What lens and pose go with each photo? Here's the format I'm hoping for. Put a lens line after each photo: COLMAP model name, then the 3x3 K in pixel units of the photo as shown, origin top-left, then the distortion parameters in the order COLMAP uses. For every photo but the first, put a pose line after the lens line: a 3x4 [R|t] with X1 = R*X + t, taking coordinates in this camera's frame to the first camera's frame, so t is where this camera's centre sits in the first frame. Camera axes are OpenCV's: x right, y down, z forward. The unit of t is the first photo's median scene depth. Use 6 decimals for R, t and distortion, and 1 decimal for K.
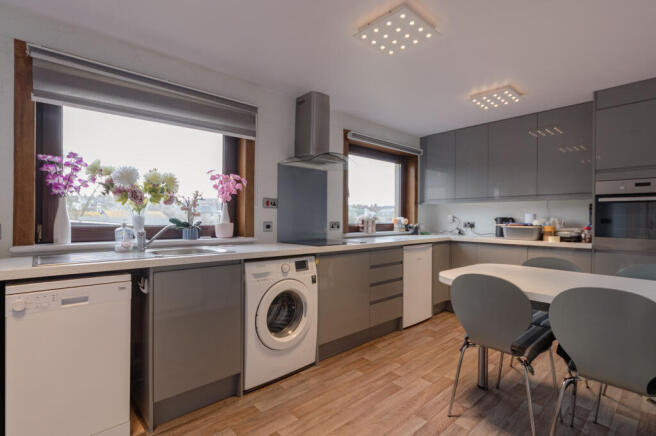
lens RADIAL K [[319.4, 0, 328.0], [0, 319.4, 218.0], [0, 0, 1]] dist [-0.002671, -0.000186]
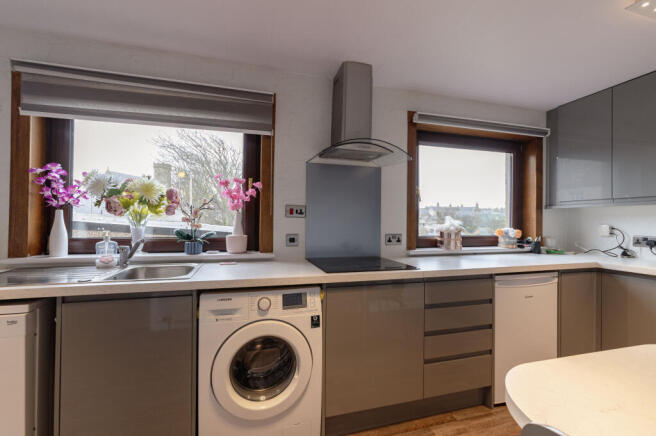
lens RADIAL K [[283.8, 0, 328.0], [0, 283.8, 218.0], [0, 0, 1]] dist [-0.001429, -0.000085]
pose [[0.896958, 0.000993, -0.442114, 0.191691], [-0.005633, 0.999942, -0.009182, -0.020539], [0.442079, 0.010727, 0.896912, 0.348087]]
